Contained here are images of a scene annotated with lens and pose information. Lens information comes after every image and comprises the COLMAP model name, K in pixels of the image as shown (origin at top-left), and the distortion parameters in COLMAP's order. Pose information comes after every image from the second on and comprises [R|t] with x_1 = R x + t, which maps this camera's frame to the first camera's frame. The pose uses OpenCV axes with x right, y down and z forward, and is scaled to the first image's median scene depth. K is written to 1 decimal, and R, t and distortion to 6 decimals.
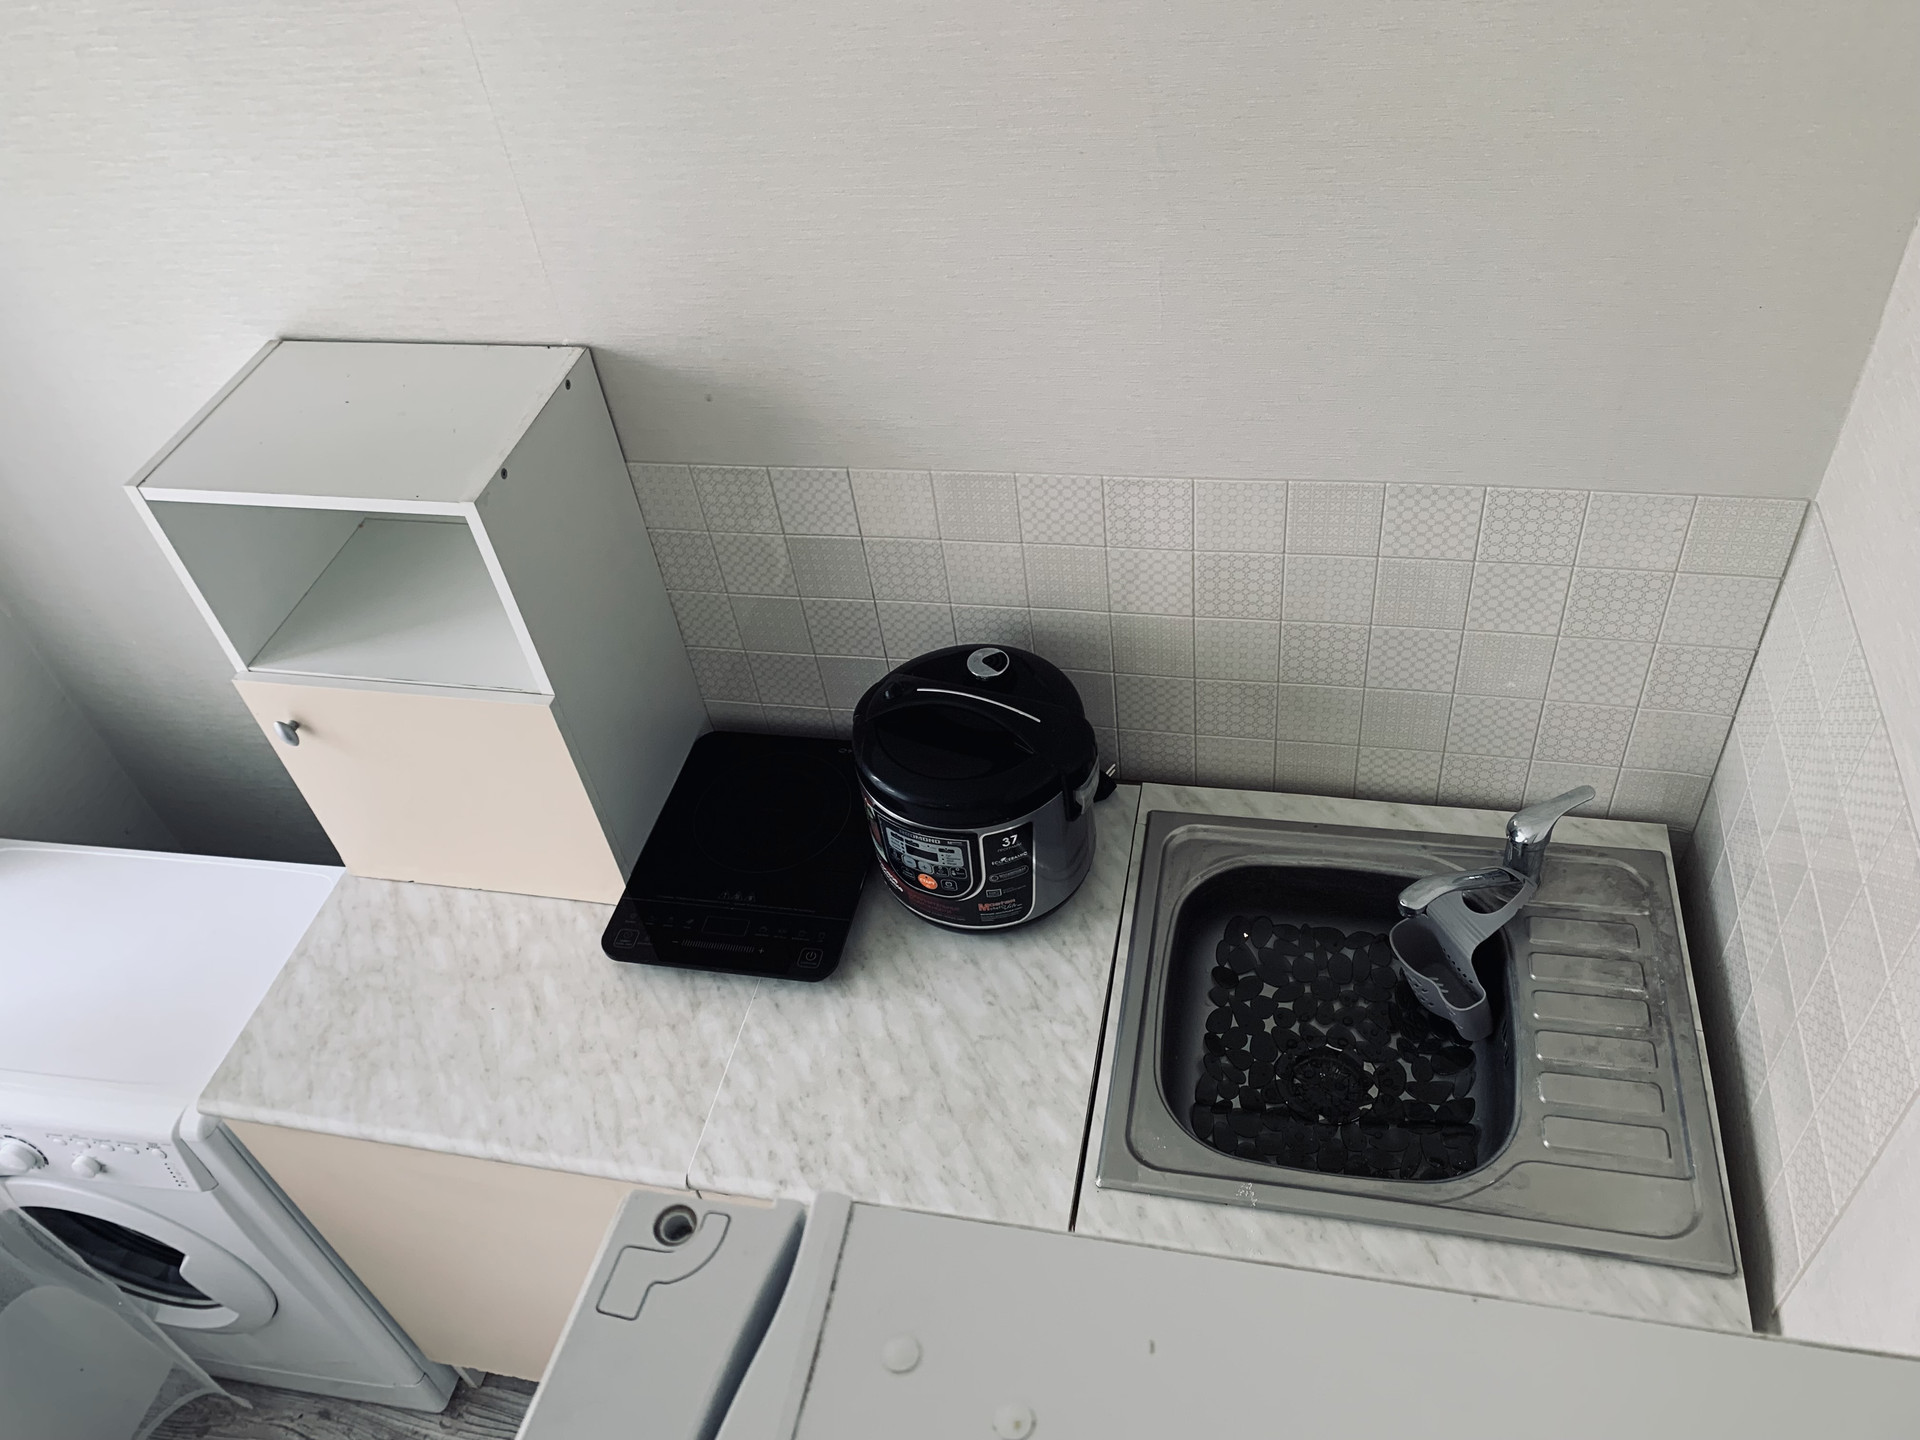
lens RADIAL K [[1475.8, 0, 931.5], [0, 1475.8, 689.1], [0, 0, 1]] dist [0.029159, -0.027074]
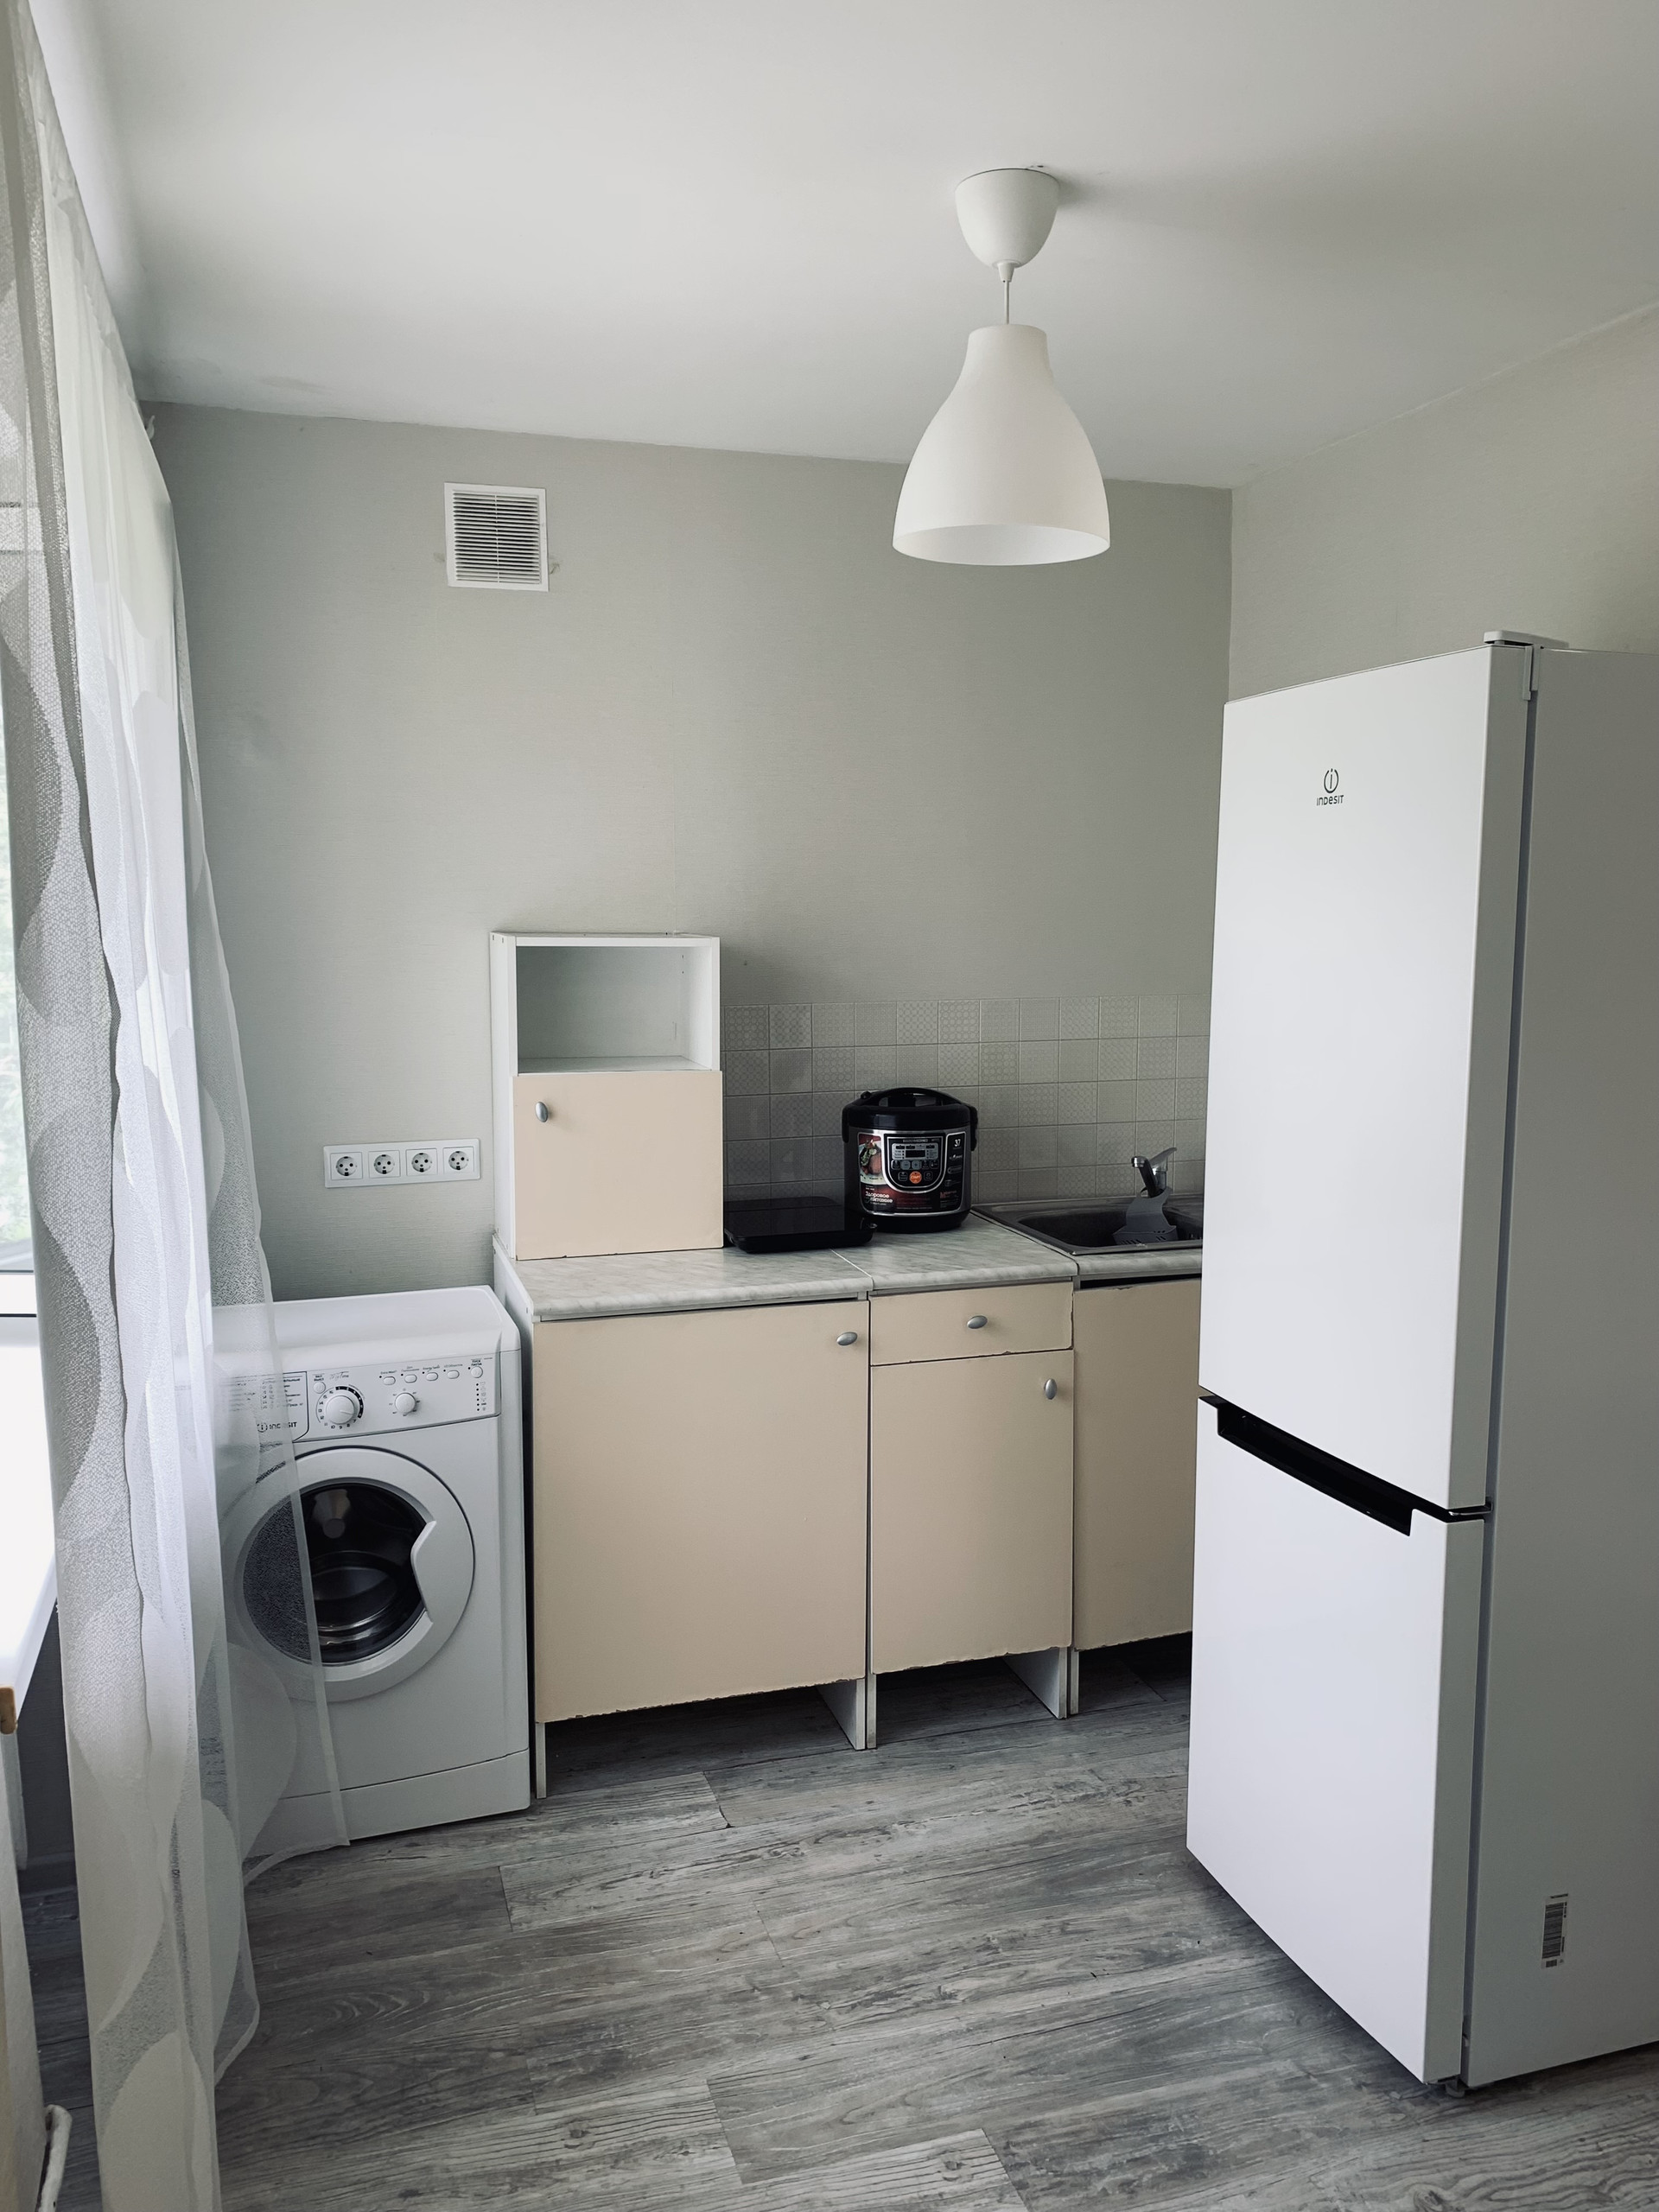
lens RADIAL K [[1700.2, 0, 842.1], [0, 1700.2, 1093.5], [0, 0, 1]] dist [0.029159, -0.027074]
pose [[0.850983, 0.064991, 0.521156, -1.149333], [0.279936, 0.783471, -0.554805, 1.159757], [-0.444368, 0.618020, 0.648528, -0.356066]]
